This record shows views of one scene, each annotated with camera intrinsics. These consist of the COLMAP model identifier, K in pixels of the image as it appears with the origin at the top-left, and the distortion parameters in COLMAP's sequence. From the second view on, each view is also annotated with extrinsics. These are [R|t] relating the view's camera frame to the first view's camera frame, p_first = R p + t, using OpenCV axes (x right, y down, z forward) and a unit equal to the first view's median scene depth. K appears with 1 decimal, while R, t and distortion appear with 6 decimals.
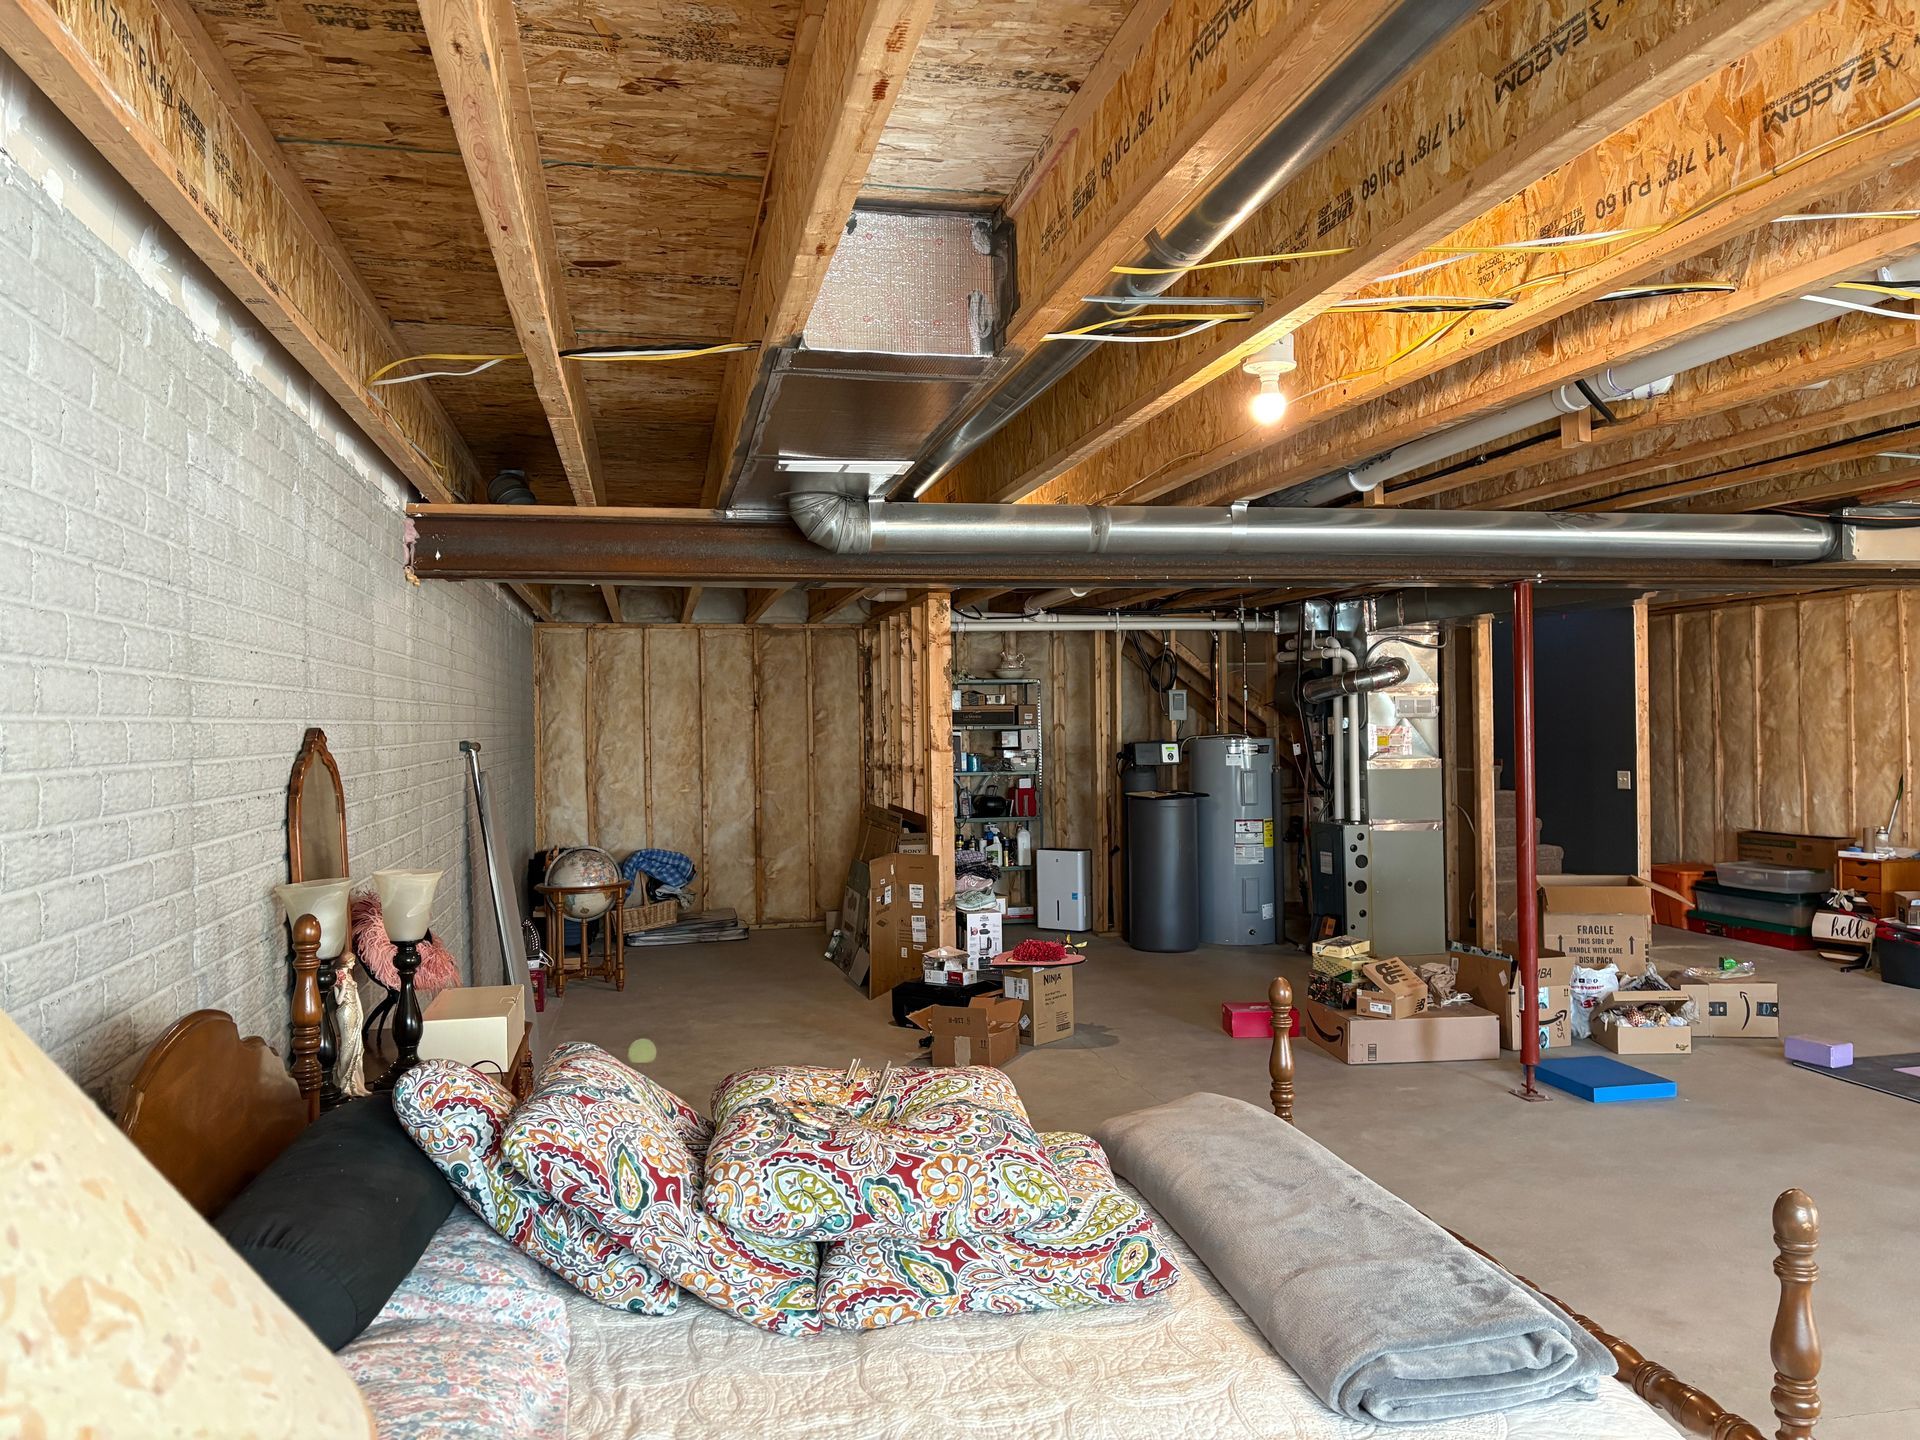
lens RADIAL K [[1444.7, 0, 953.4], [0, 1444.7, 723.2], [0, 0, 1]] dist [0.063737, -0.062286]
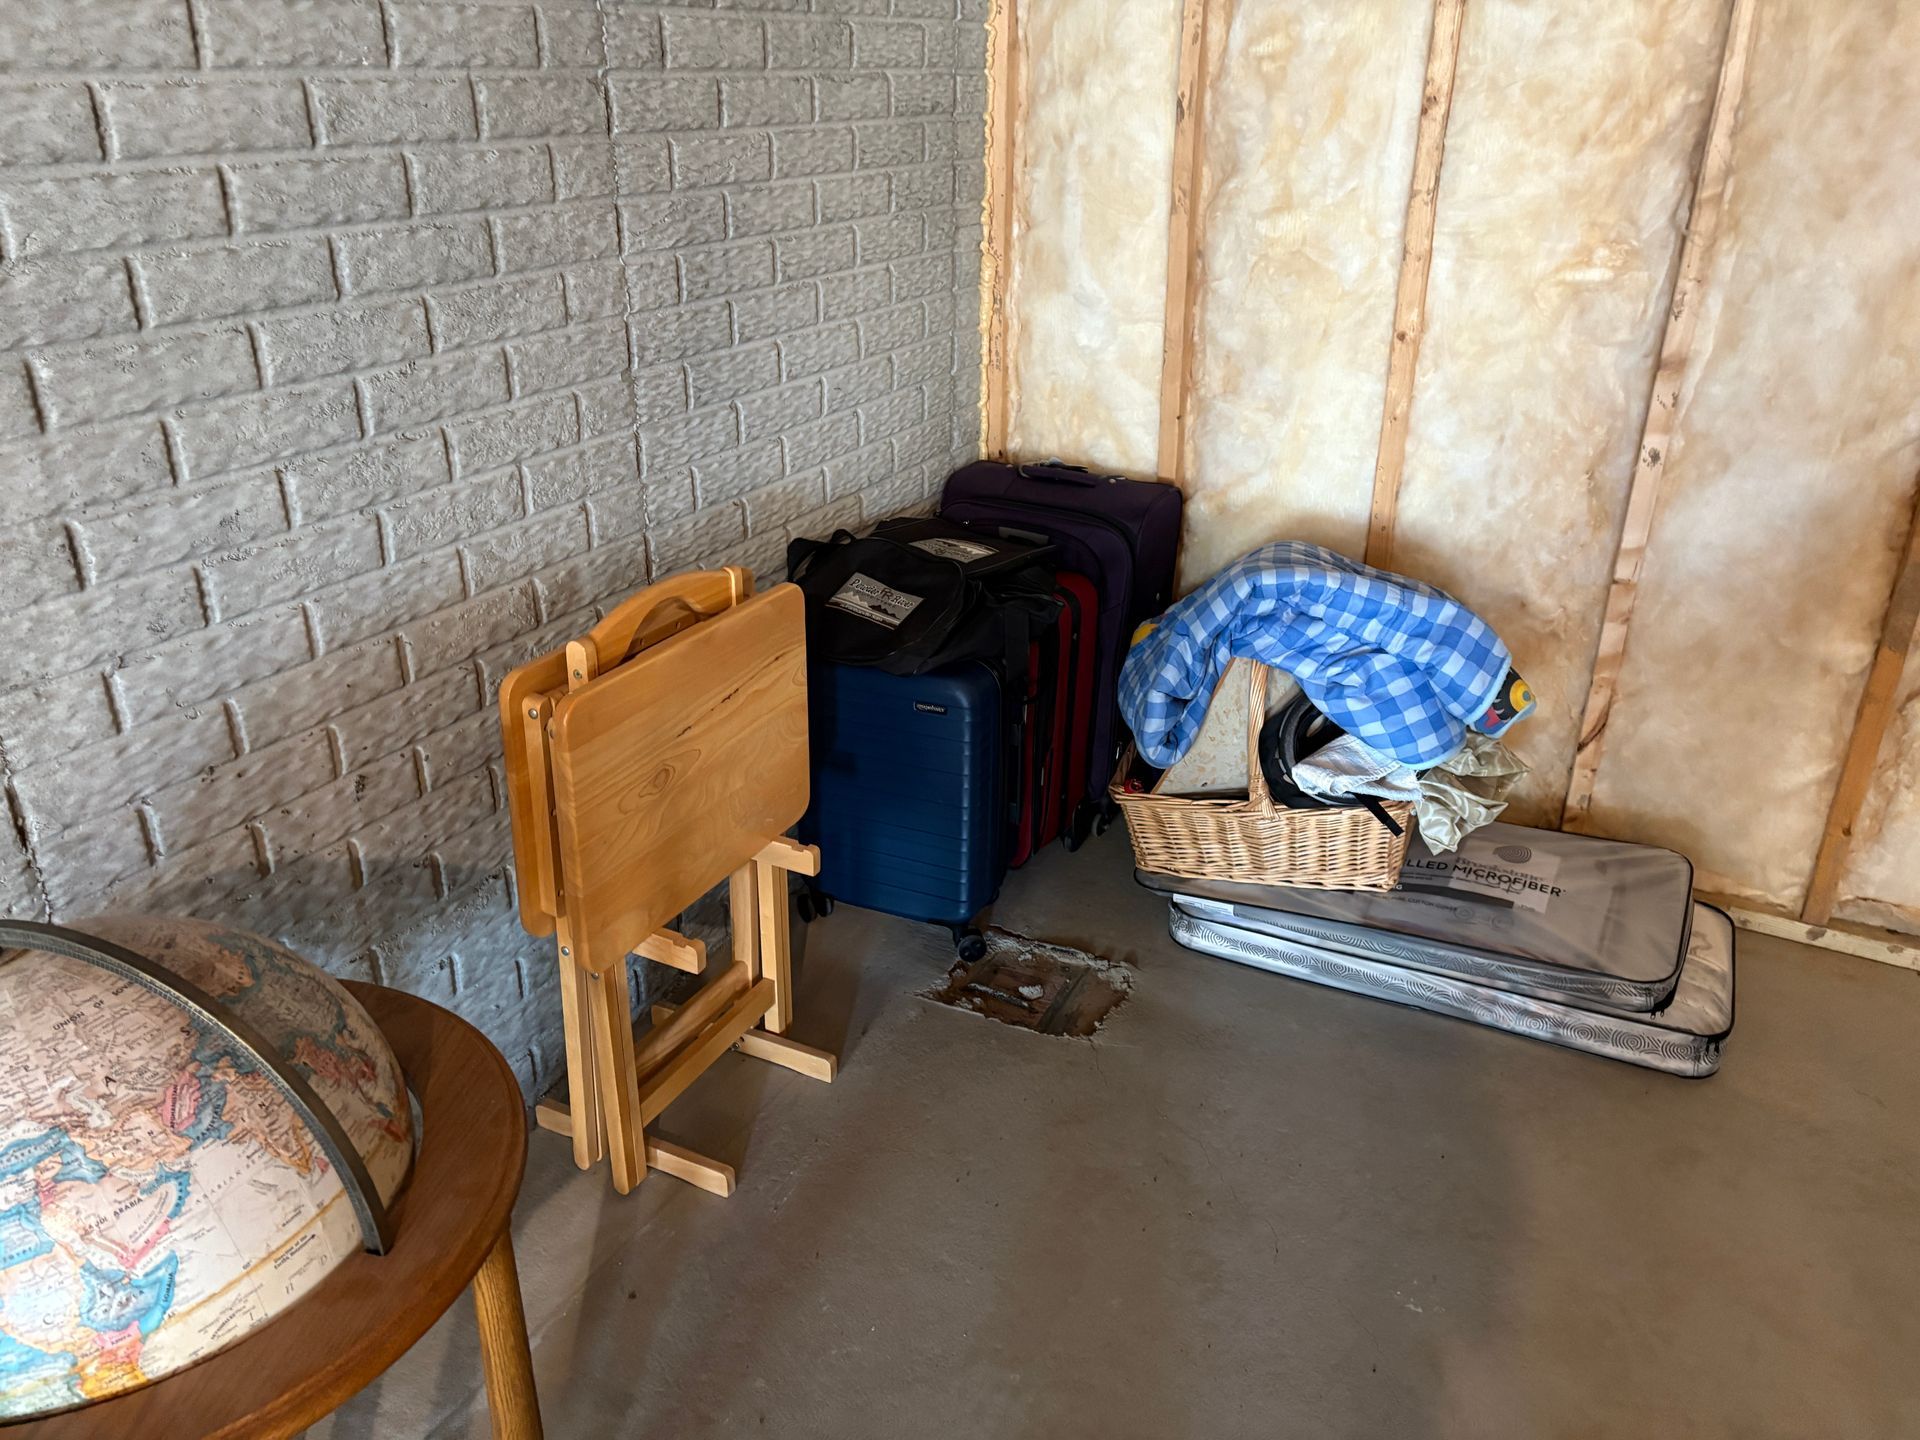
lens RADIAL K [[1444.7, 0, 958.3], [0, 1444.7, 709.9], [0, 0, 1]] dist [0.063737, -0.062286]
pose [[0.753645, 0.289976, -0.589858, -0.127731], [-0.019754, 0.907008, 0.420649, 0.018637], [0.656984, -0.305368, 0.689291, 0.893017]]
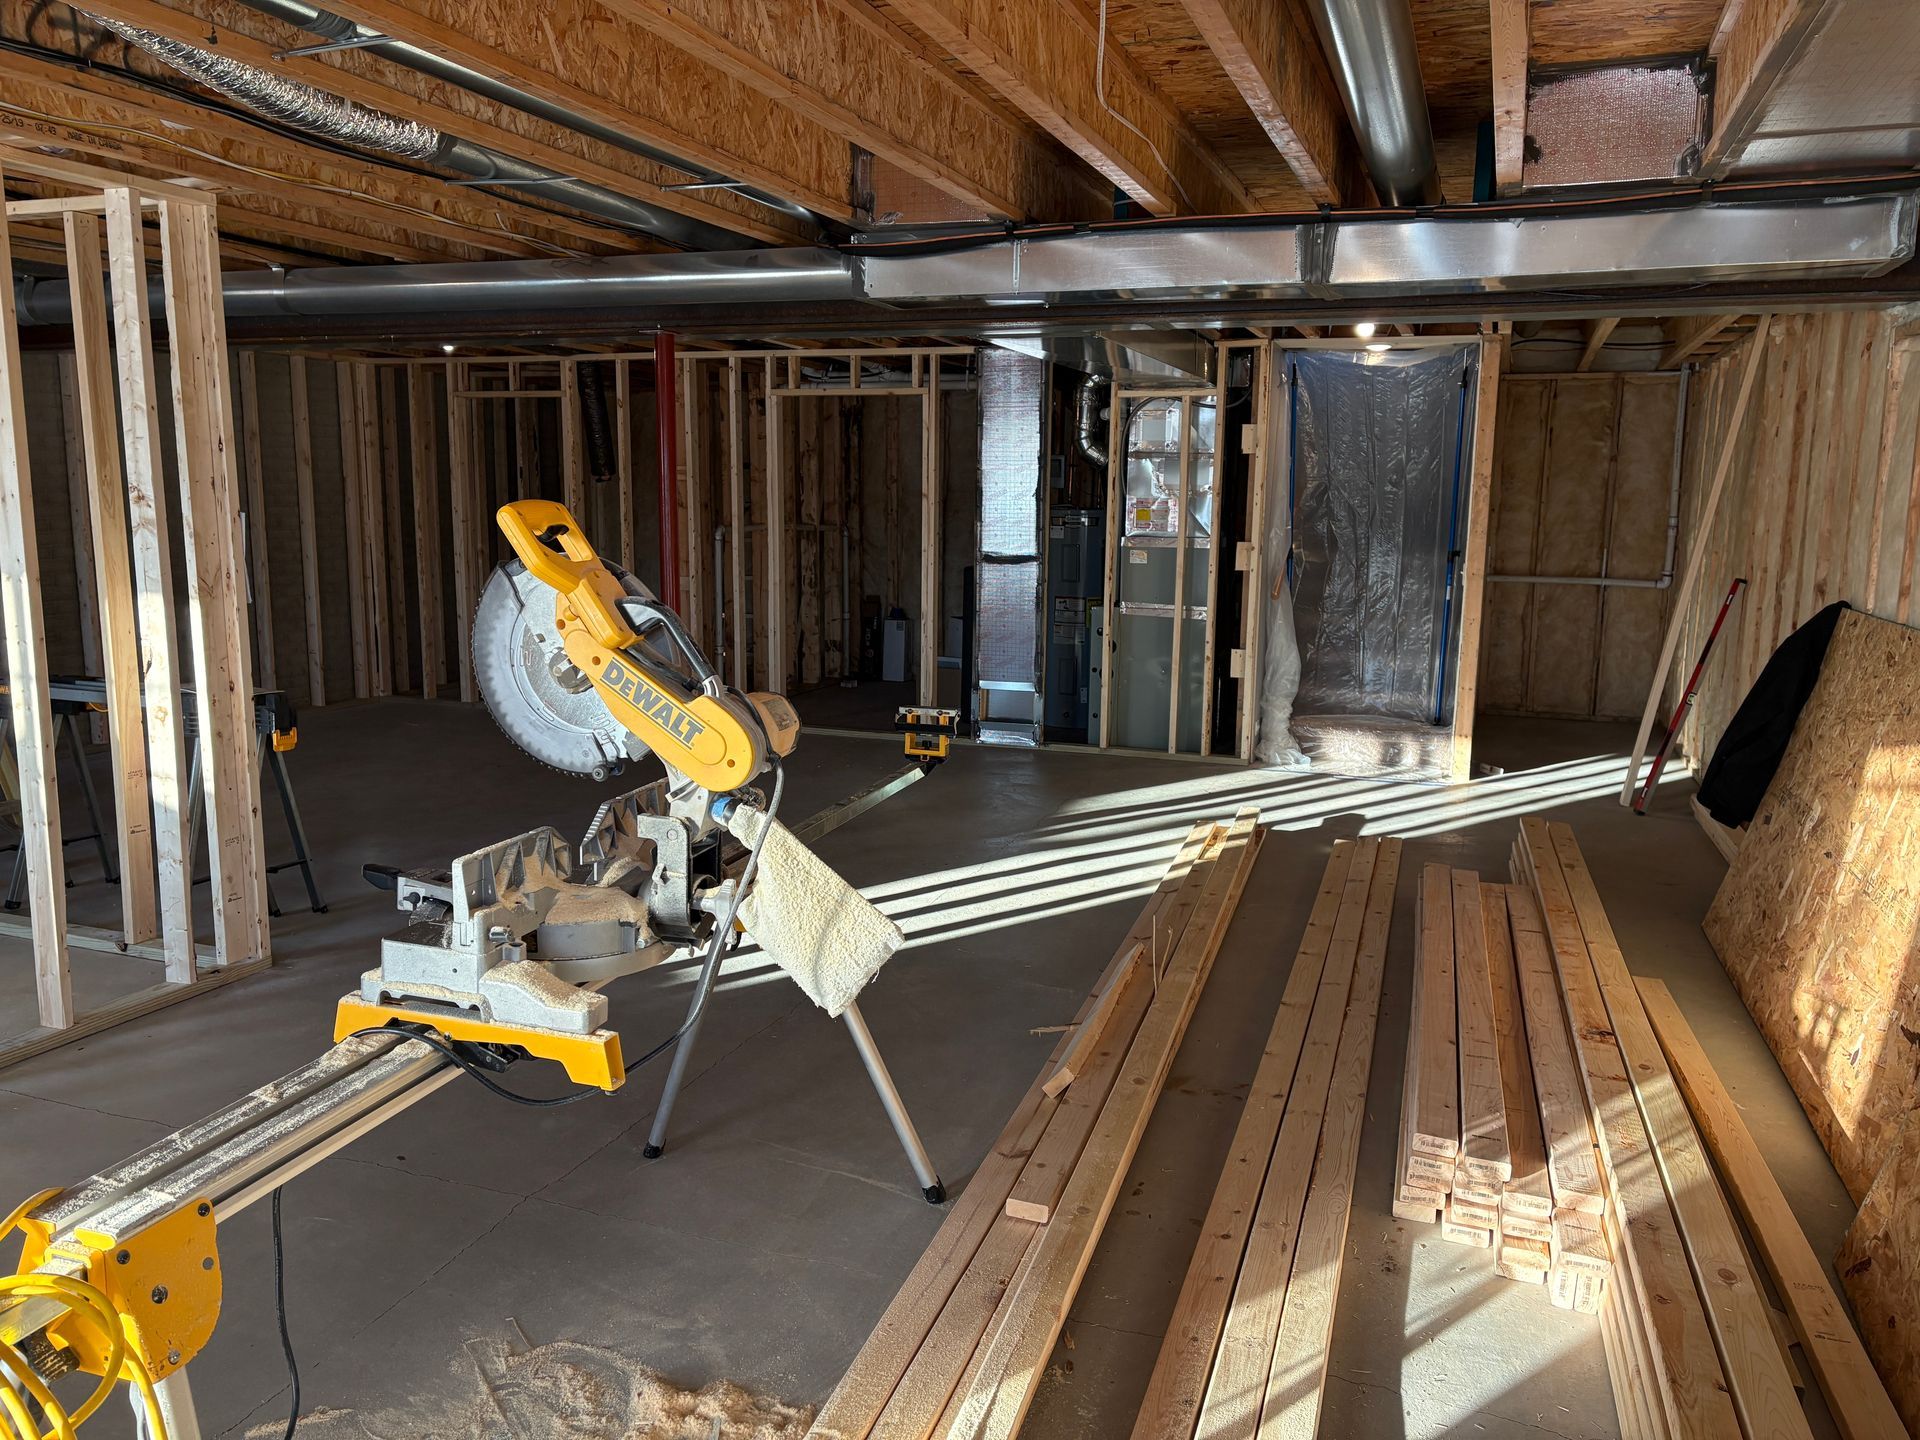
lens RADIAL K [[1444.7, 0, 965.4], [0, 1444.7, 743.2], [0, 0, 1]] dist [0.063737, -0.062286]
pose [[0.843875, 0.116843, -0.523662, 0.685911], [-0.025918, 0.983738, 0.177731, -0.005300], [0.535913, -0.136411, 0.833180, 0.177242]]
